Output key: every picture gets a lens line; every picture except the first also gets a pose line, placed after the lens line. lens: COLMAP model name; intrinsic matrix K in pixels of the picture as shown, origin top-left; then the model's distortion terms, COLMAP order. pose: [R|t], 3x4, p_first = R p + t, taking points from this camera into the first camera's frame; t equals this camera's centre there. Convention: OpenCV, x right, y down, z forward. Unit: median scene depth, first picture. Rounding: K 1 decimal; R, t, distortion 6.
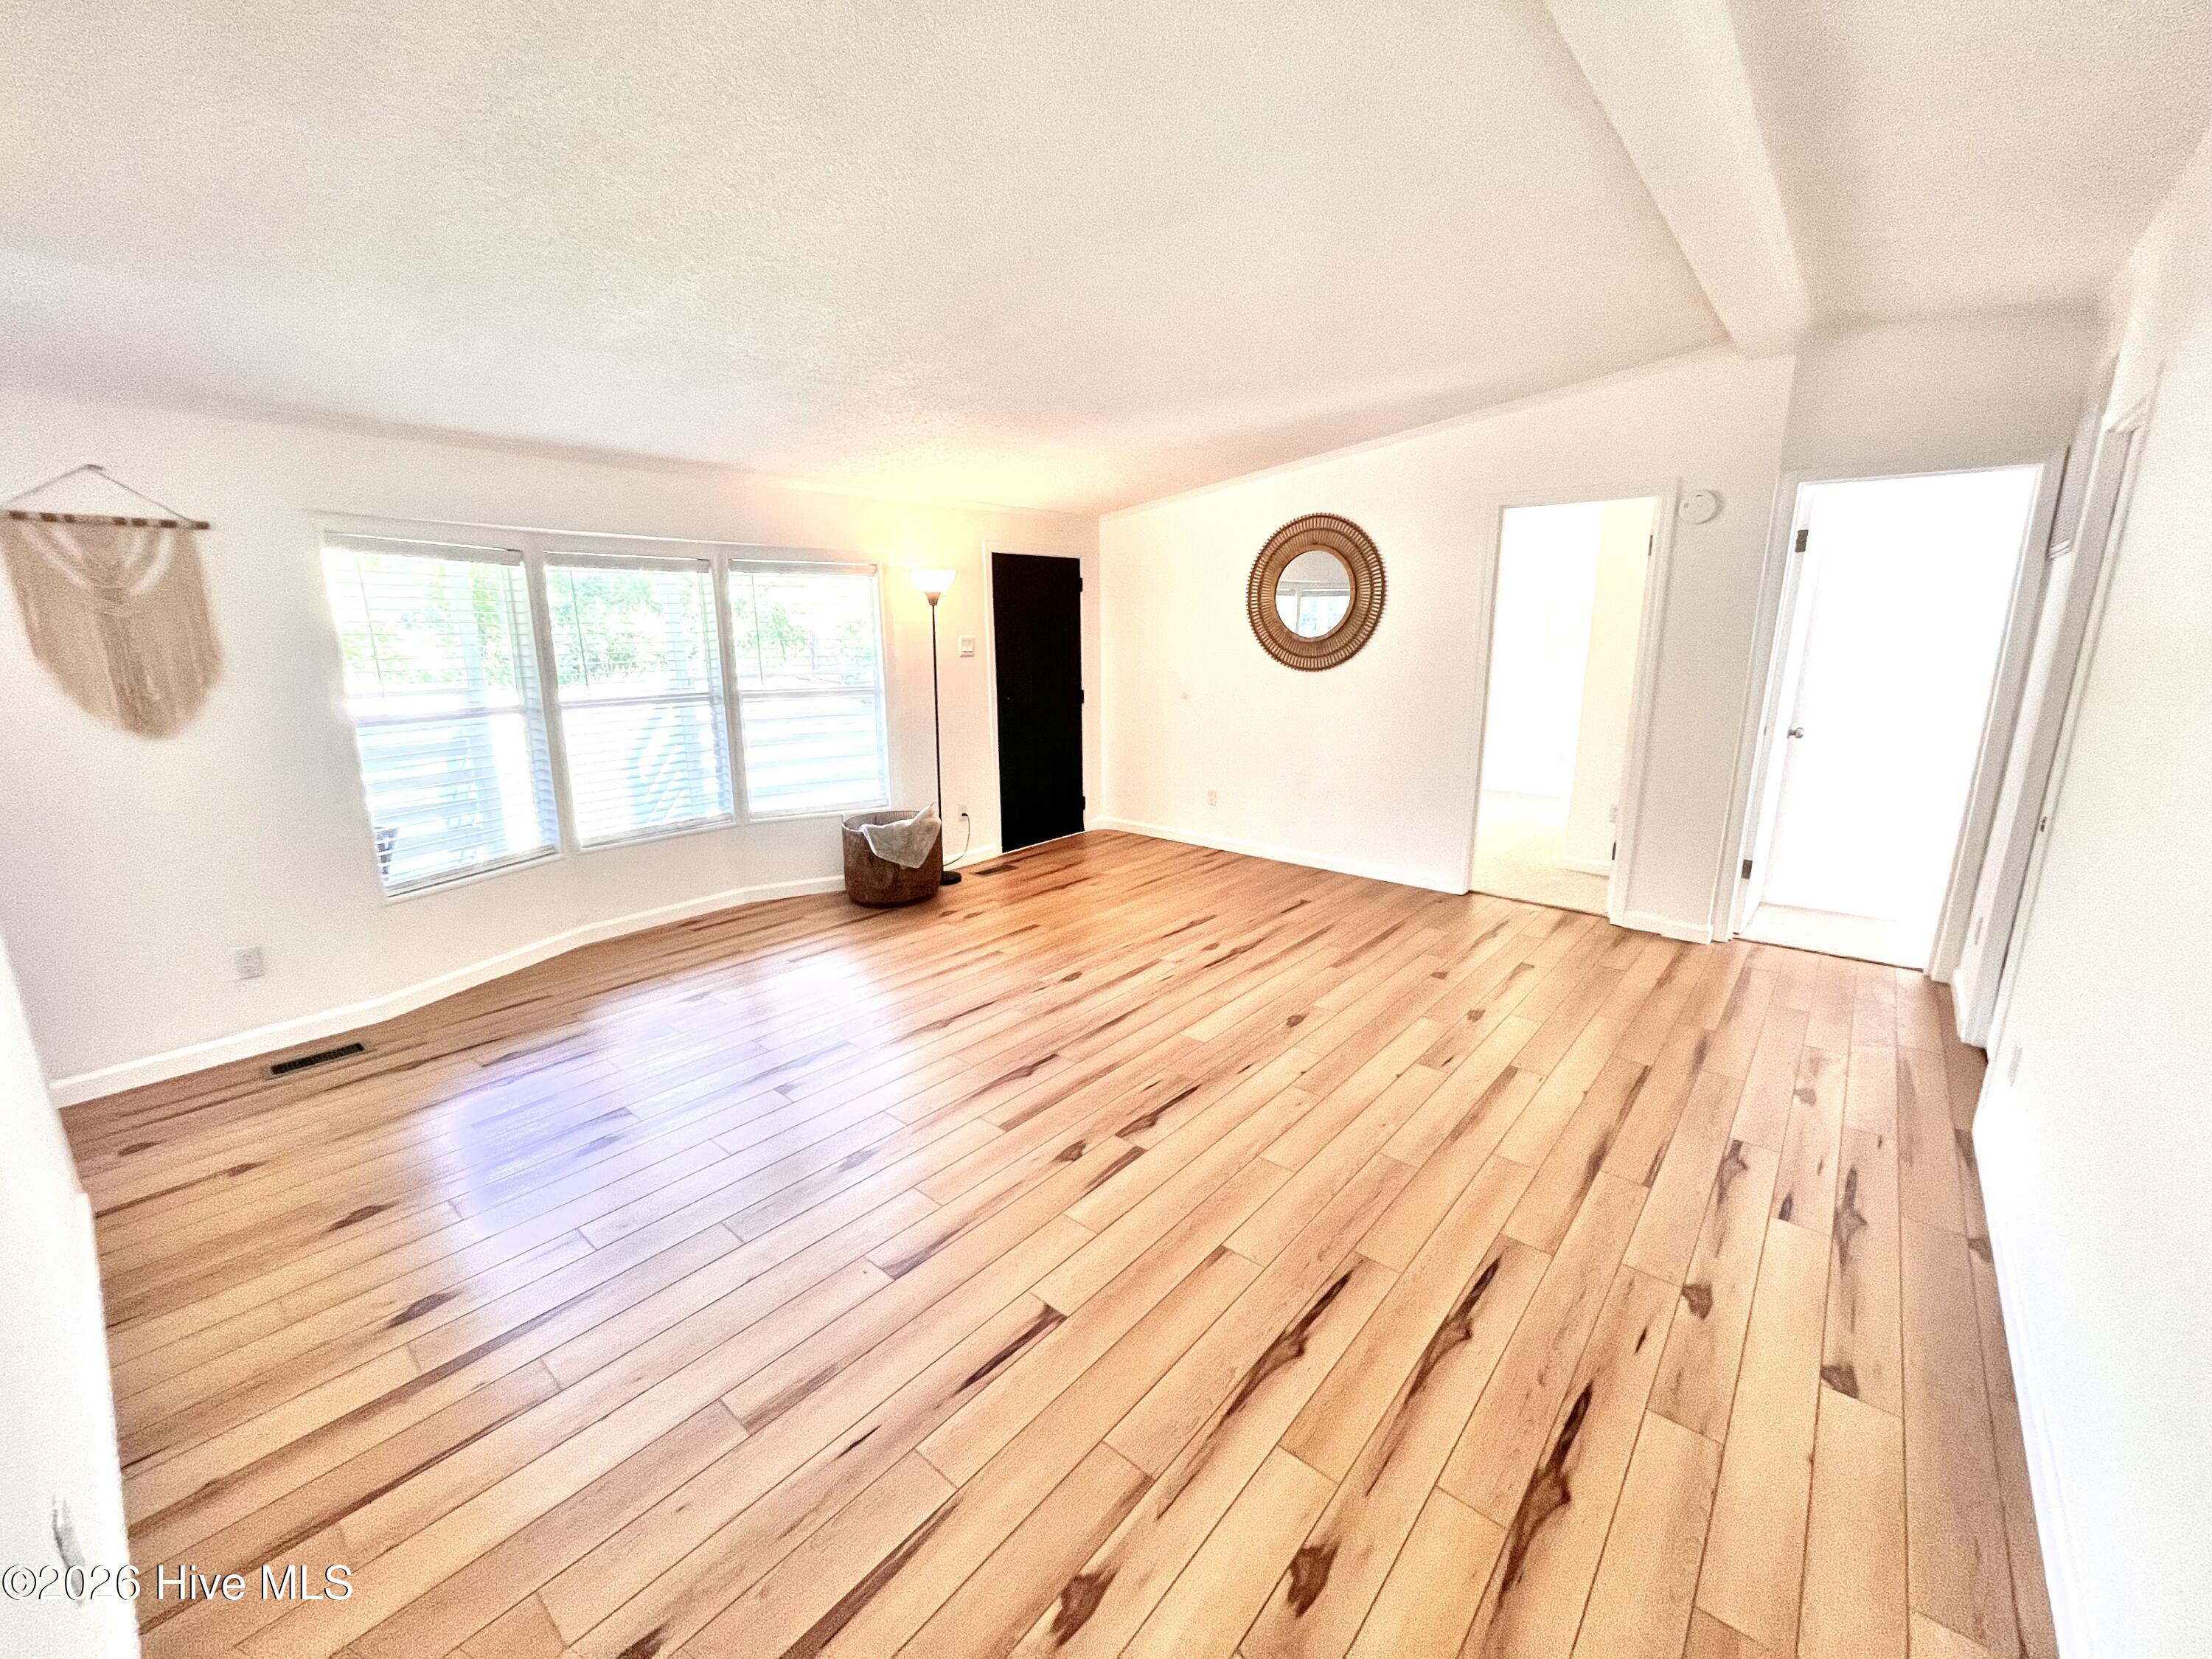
lens RADIAL K [[893.9, 0, 1106.0], [0, 893.9, 829.5], [0, 0, 1]] dist [0.000184, -0.000052]
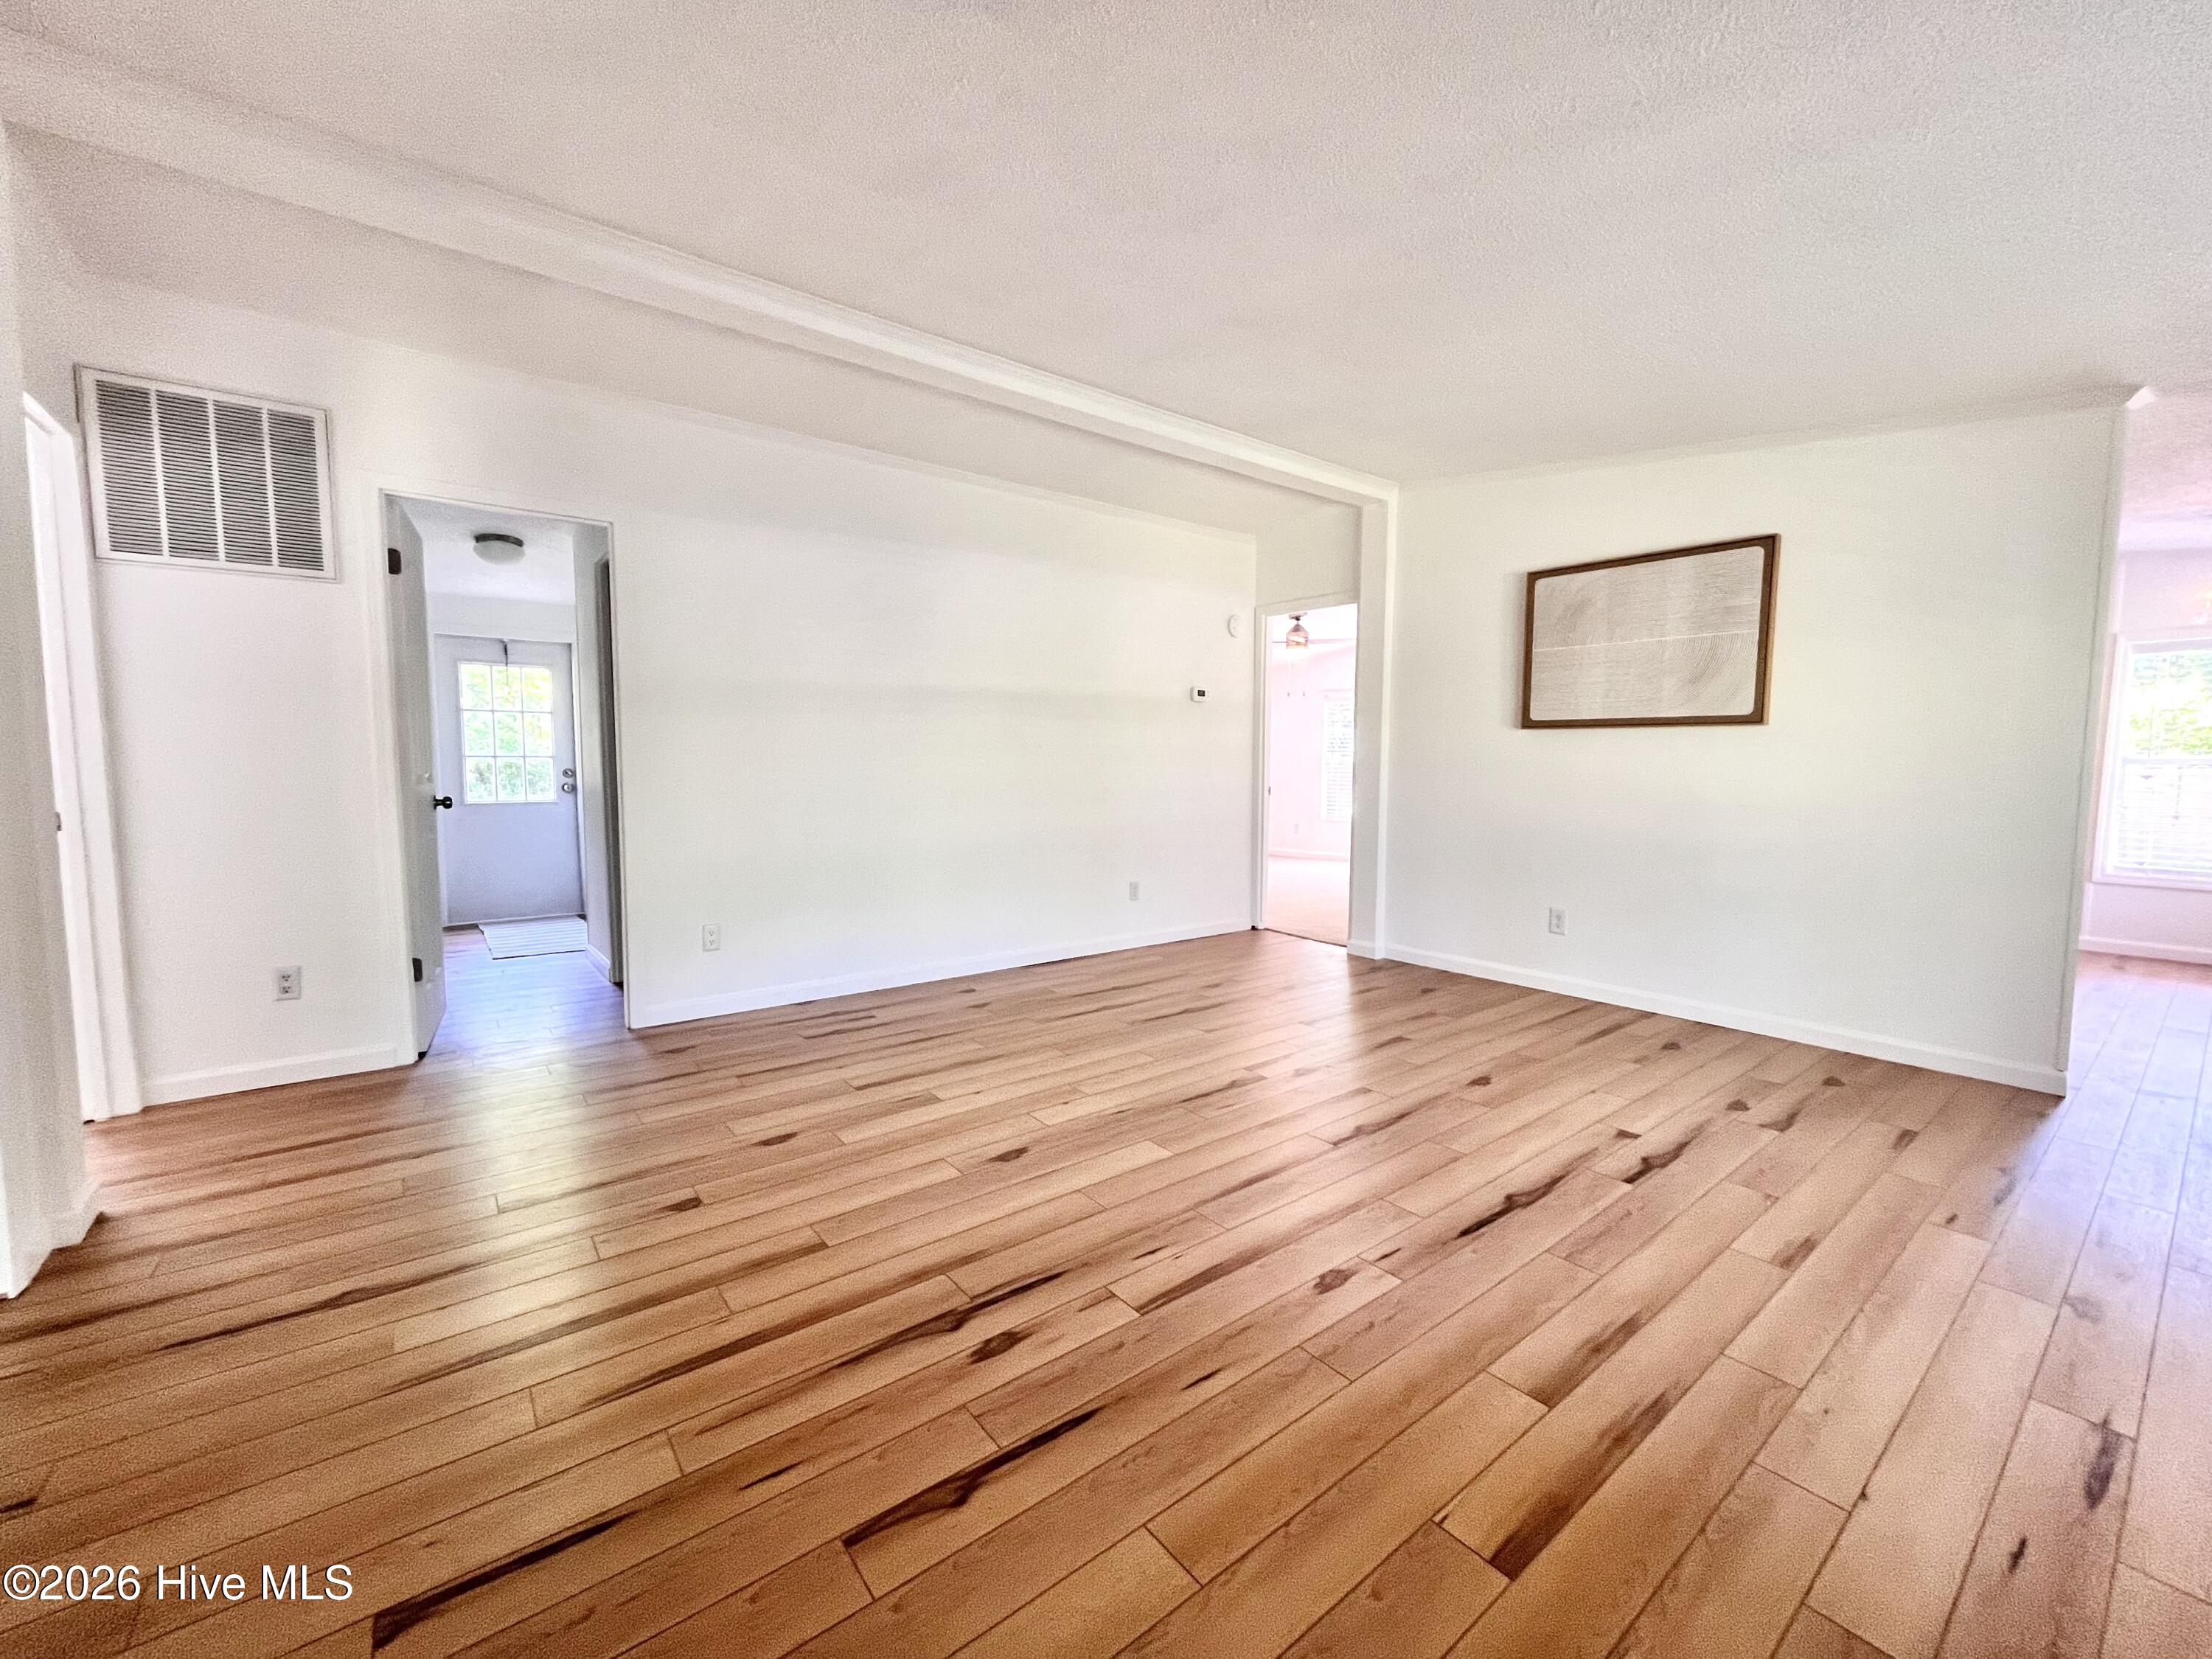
lens RADIAL K [[893.9, 0, 1106.0], [0, 893.9, 829.5], [0, 0, 1]] dist [0.000184, -0.000052]
pose [[-0.979073, -0.017640, 0.202745, -0.012068], [0.044789, 0.953132, 0.299221, -0.267180], [-0.198521, 0.302039, -0.932396, 1.611484]]
